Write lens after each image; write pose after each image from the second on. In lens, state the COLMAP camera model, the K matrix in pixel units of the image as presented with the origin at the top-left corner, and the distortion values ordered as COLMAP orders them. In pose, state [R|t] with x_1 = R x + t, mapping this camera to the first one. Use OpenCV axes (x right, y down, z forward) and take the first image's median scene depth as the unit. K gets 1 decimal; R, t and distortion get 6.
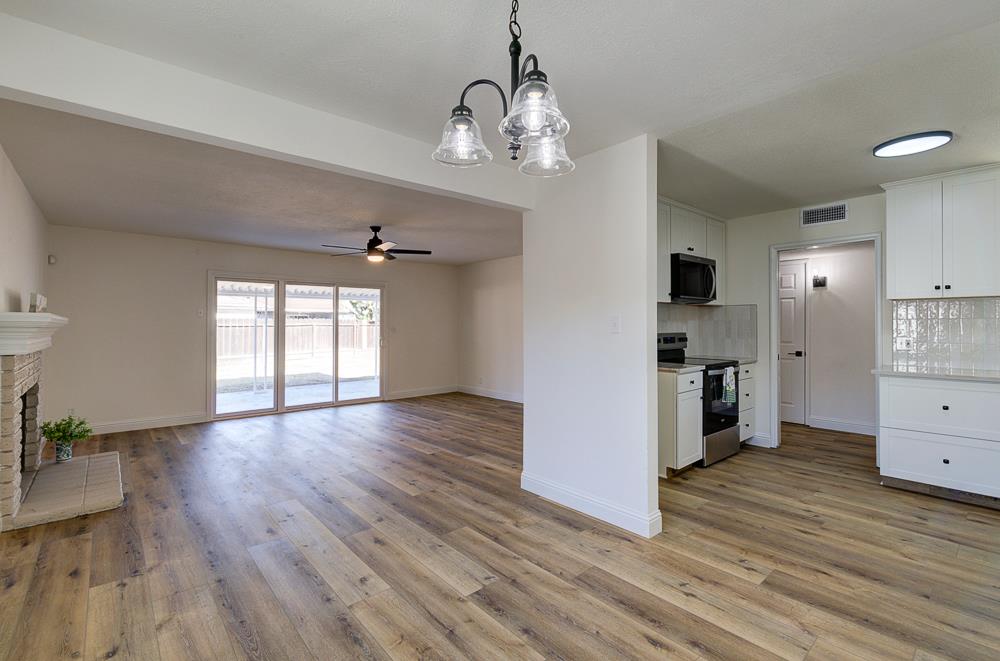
lens RADIAL K [[444.4, 0, 487.3], [0, 444.4, 327.3], [0, 0, 1]] dist [0.001756, 0.000308]
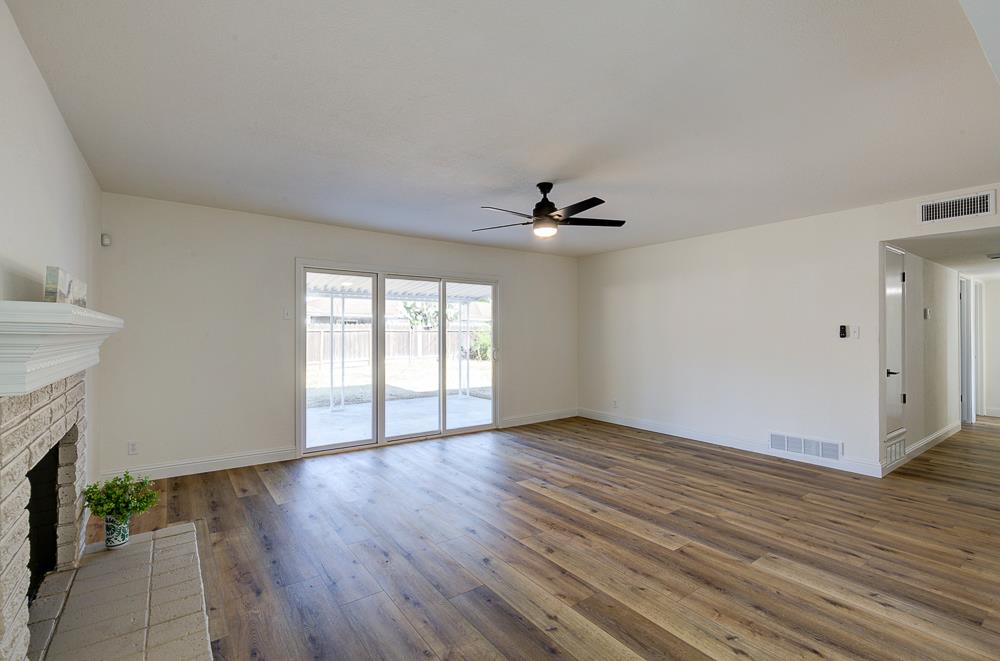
lens RADIAL K [[443.7, 0, 468.4], [0, 443.7, 343.9], [0, 0, 1]] dist [0.000168, 0.000235]
pose [[0.993444, 0.009724, -0.113910, -0.288134], [-0.007054, 0.999692, 0.023815, -0.003109], [0.114106, -0.022855, 0.993206, 0.325464]]
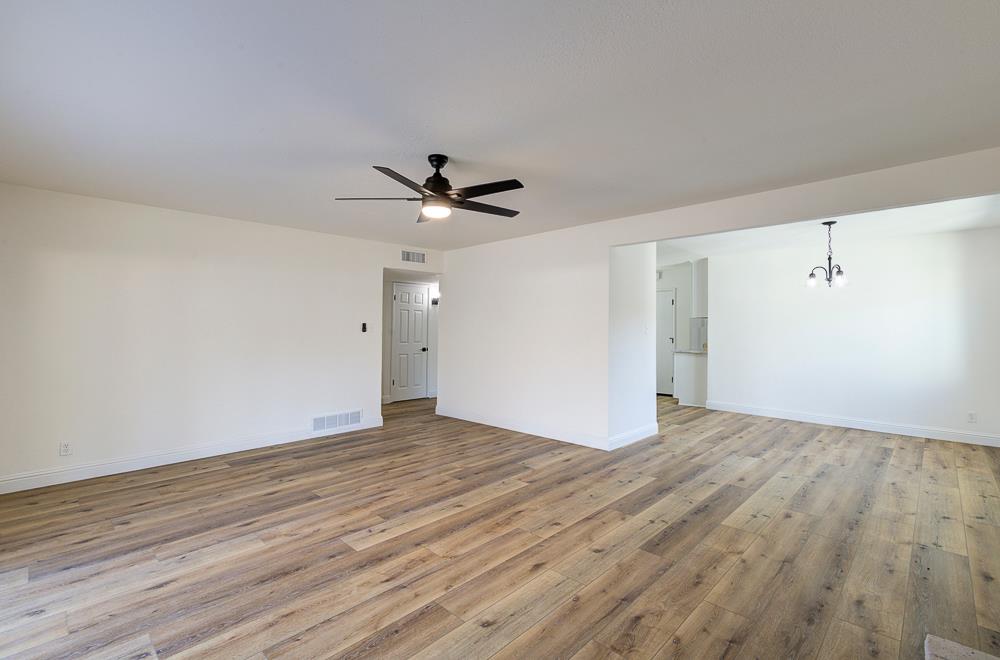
lens RADIAL K [[444.4, 0, 487.3], [0, 444.4, 326.8], [0, 0, 1]] dist [0.001756, 0.000308]
pose [[-0.075565, 0.007309, 0.997114, -0.815002], [0.004056, 0.999967, -0.007023, -0.003181], [-0.997133, 0.003514, -0.075592, 0.969294]]
